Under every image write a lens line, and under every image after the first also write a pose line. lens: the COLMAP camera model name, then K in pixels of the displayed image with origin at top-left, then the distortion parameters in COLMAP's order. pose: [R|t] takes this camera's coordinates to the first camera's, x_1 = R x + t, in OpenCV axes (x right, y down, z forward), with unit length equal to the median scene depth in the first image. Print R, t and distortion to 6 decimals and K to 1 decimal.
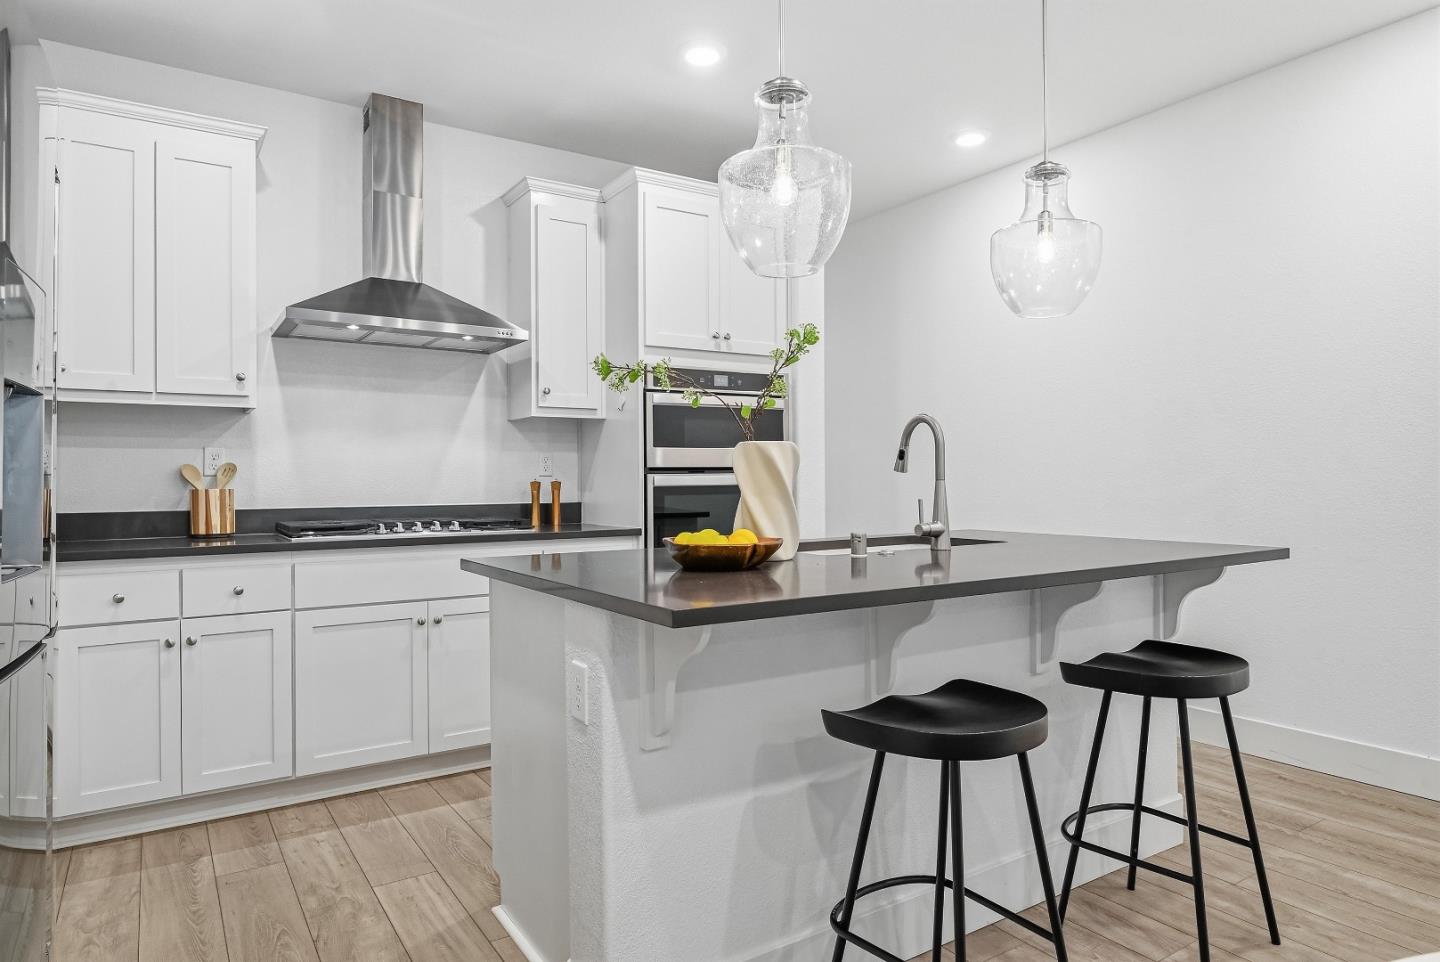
lens RADIAL K [[872.9, 0, 723.7], [0, 872.9, 470.4], [0, 0, 1]] dist [-0.009351, 0.003557]
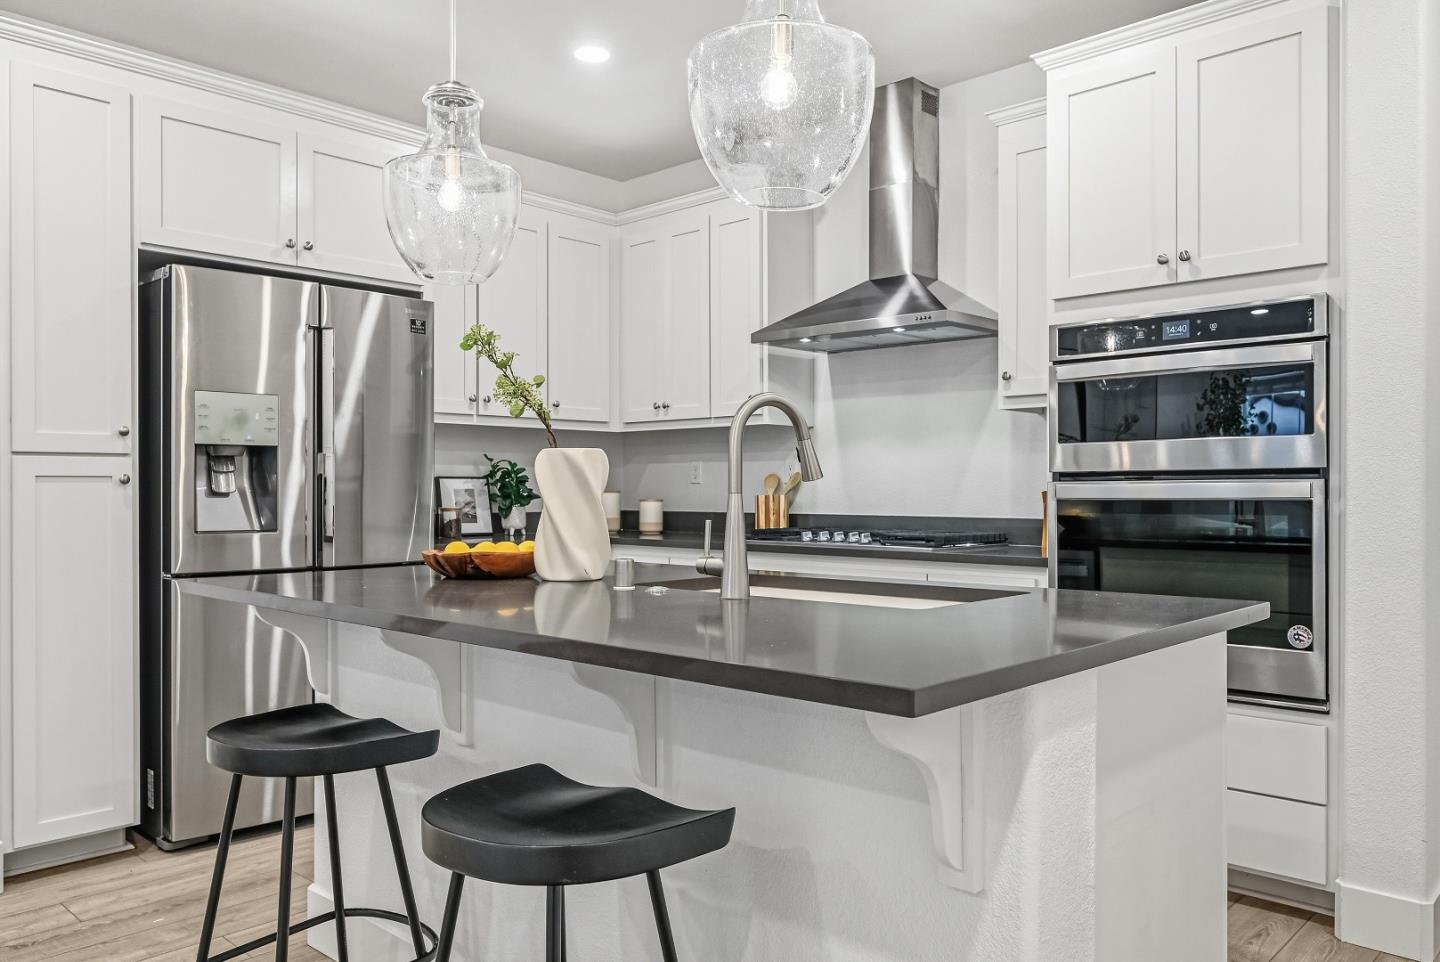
lens RADIAL K [[1070.5, 0, 711.4], [0, 1070.5, 486.6], [0, 0, 1]] dist [0.017157, -0.006334]
pose [[0.228022, 0.003646, -0.973649, 0.749612], [0.009154, 0.999941, 0.005888, 0.000560], [0.973613, -0.010256, 0.227975, 0.573109]]
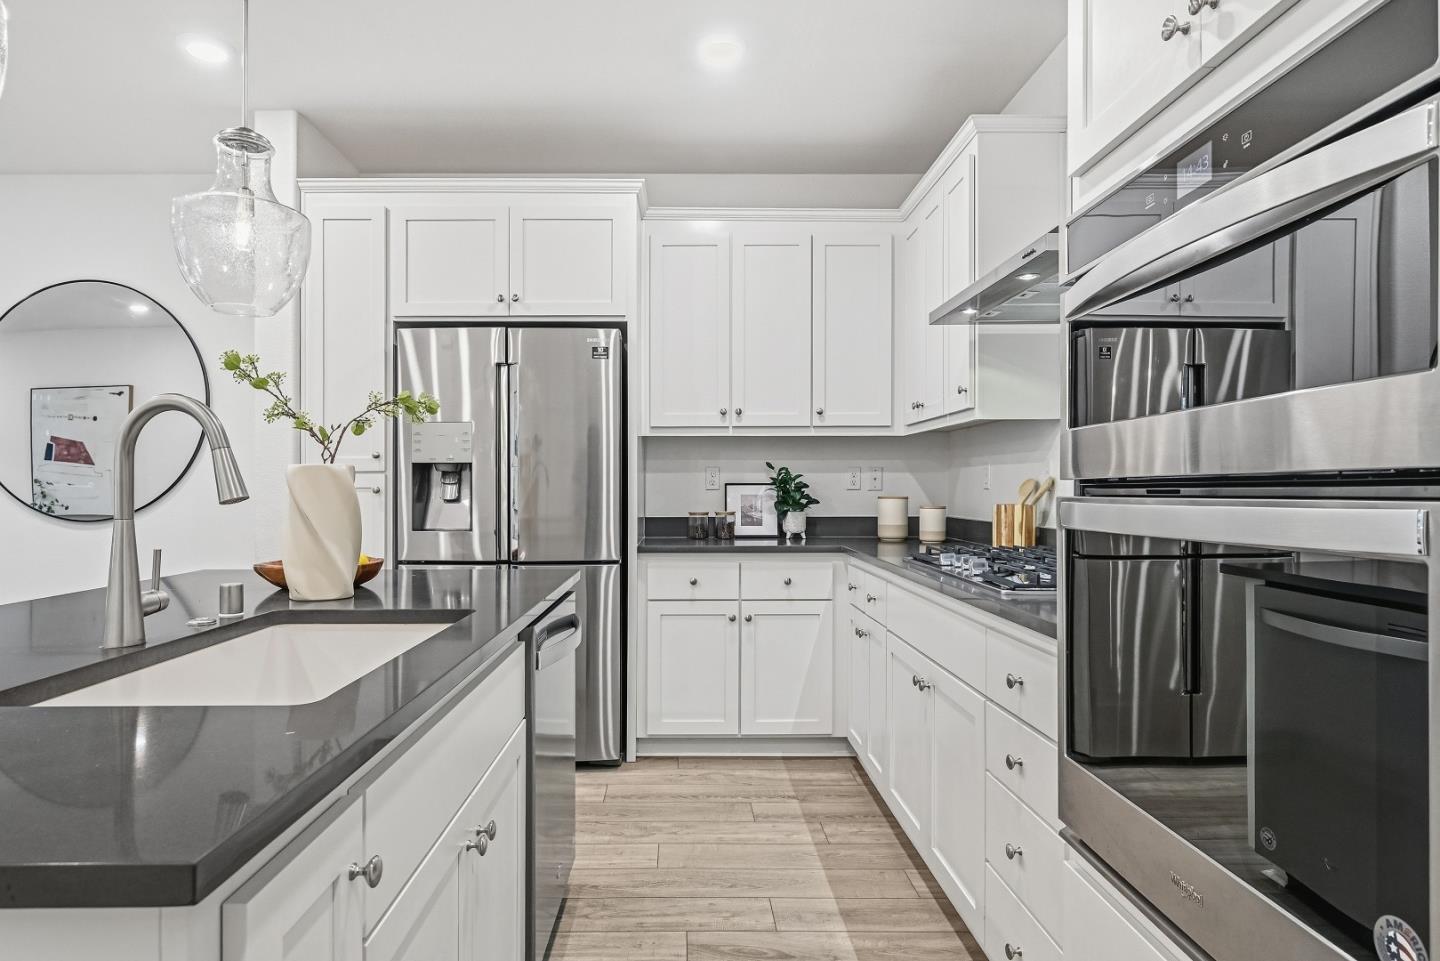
lens RADIAL K [[827.8, 0, 689.5], [0, 827.8, 492.3], [0, 0, 1]] dist [0.016625, 0.000768]
pose [[-0.538184, 0.013007, -0.842727, 0.359139], [0.014553, 0.999875, 0.006139, -0.002902], [0.842702, -0.008960, -0.538306, 1.142325]]
